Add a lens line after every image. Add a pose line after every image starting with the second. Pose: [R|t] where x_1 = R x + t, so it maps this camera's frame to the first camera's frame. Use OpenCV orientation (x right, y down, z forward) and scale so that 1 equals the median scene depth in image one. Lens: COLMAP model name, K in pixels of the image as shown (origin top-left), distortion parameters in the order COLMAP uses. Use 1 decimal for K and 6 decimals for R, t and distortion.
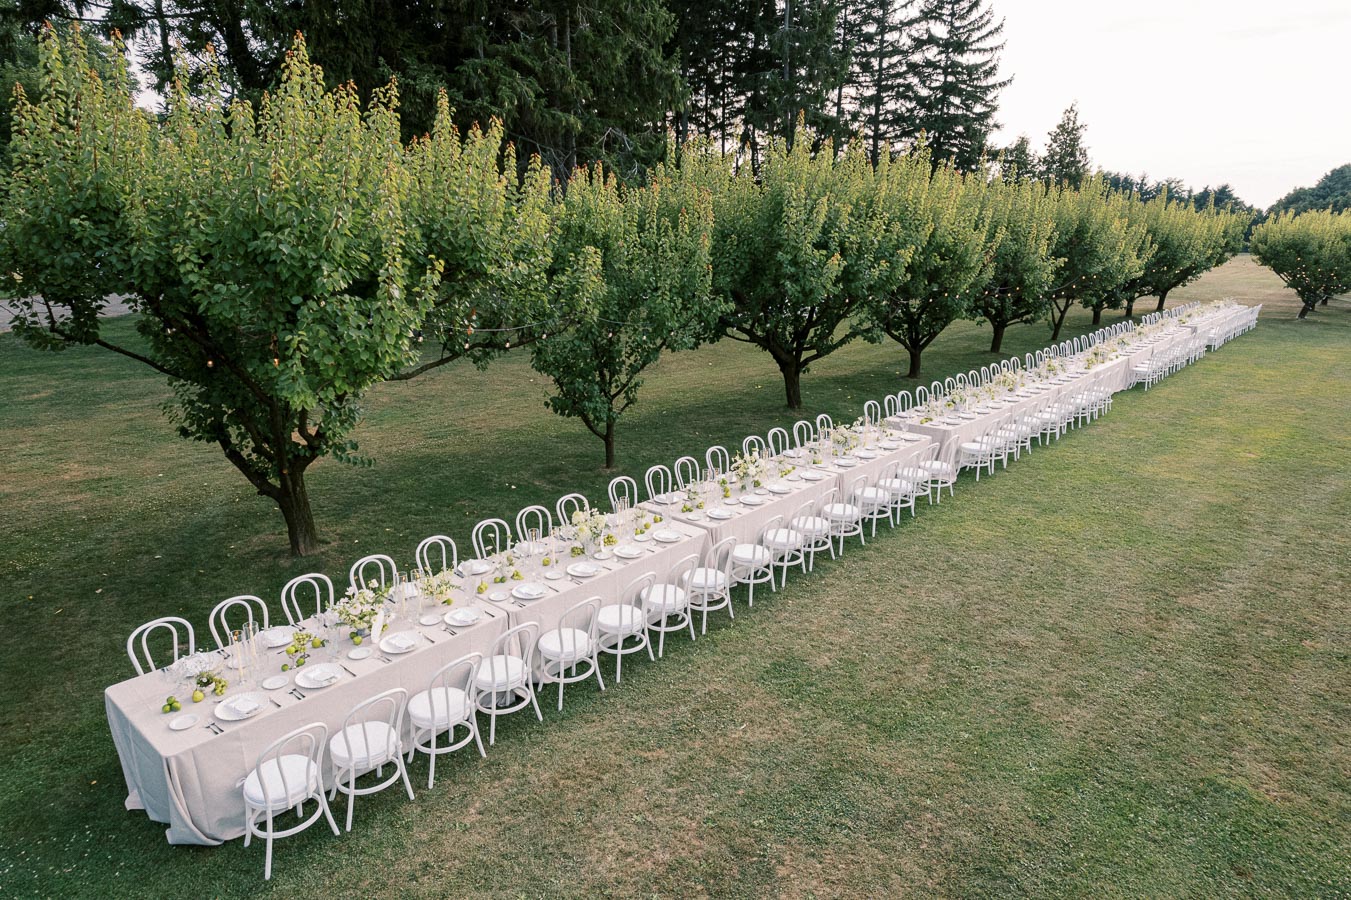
lens RADIAL K [[857.2, 0, 682.5], [0, 857.2, 452.6], [0, 0, 1]] dist [-0.000362, 0.002415]
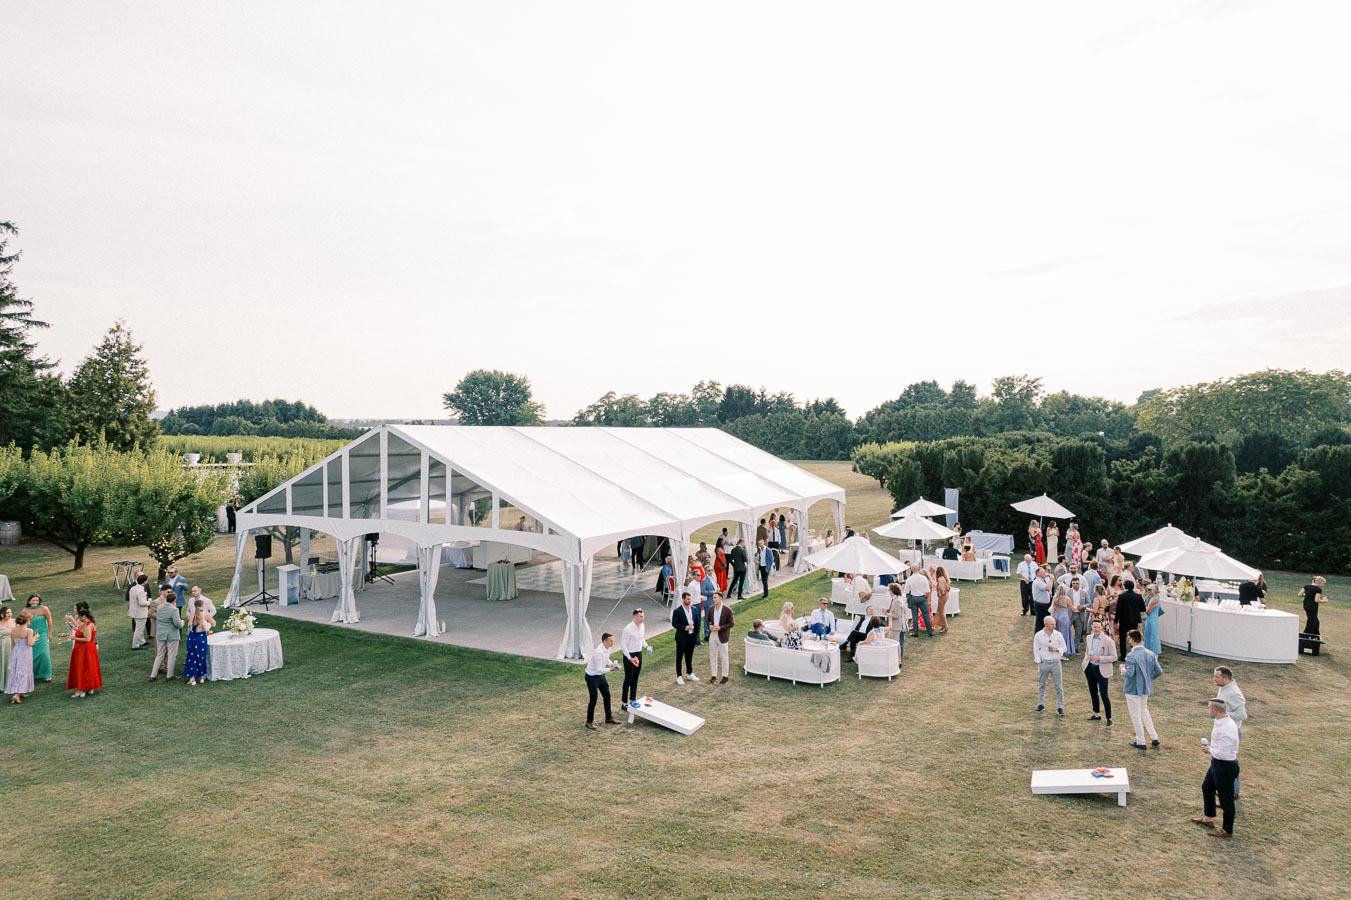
lens RADIAL K [[857.2, 0, 682.5], [0, 857.2, 452.6], [0, 0, 1]] dist [-0.000362, 0.002415]
pose [[0.981077, -0.008844, 0.193416, 2.985107], [0.052850, 0.973253, -0.223575, -0.204246], [-0.186265, 0.229566, 0.955303, 0.368495]]
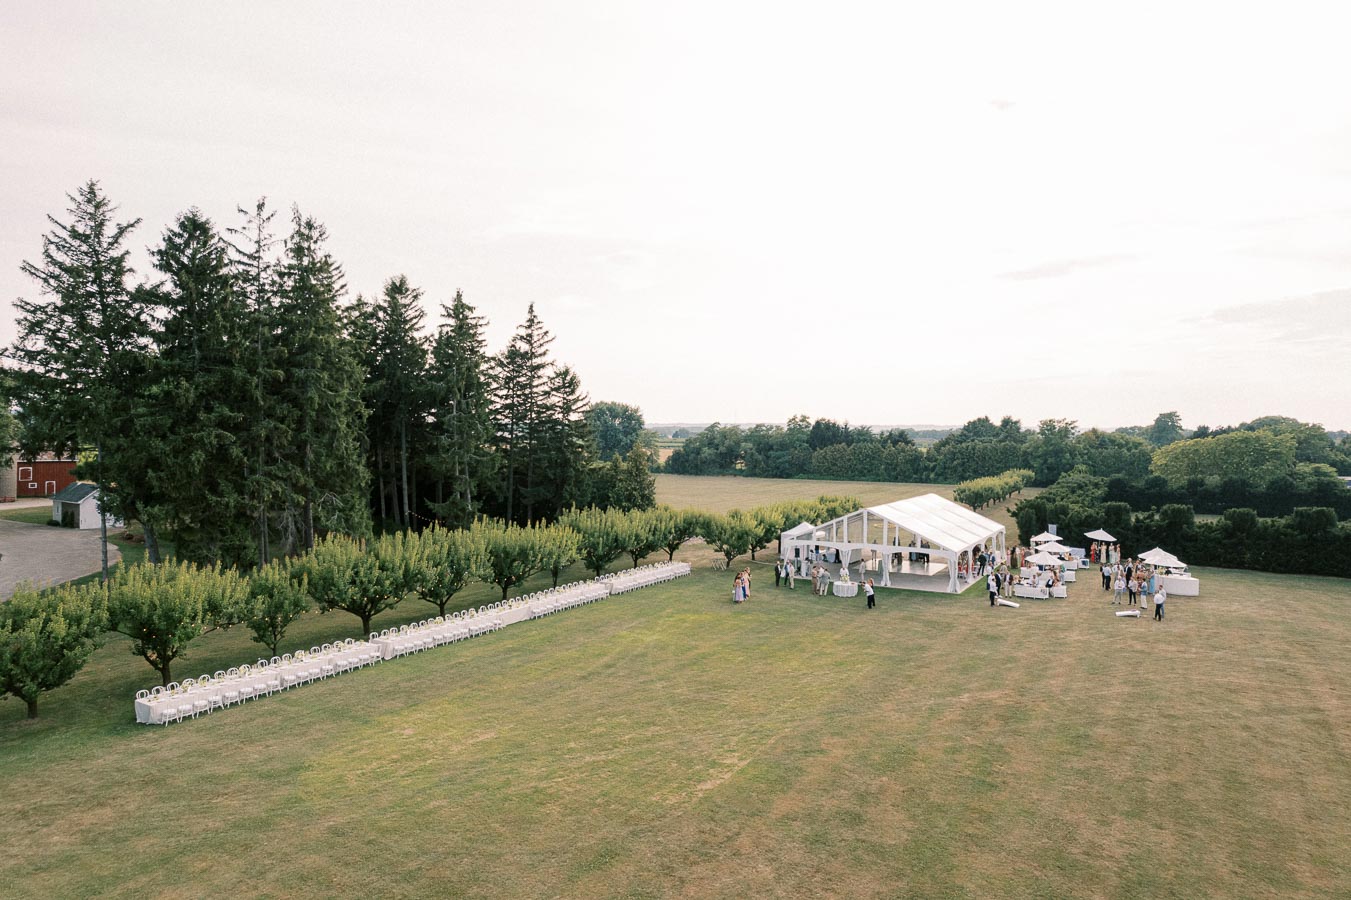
lens RADIAL K [[857.2, 0, 682.5], [0, 857.2, 452.6], [0, 0, 1]] dist [-0.000362, 0.002415]
pose [[0.984362, -0.002367, 0.176143, 0.831095], [0.042842, 0.973105, -0.226343, 0.055855], [-0.170870, 0.230349, 0.957989, -2.392724]]
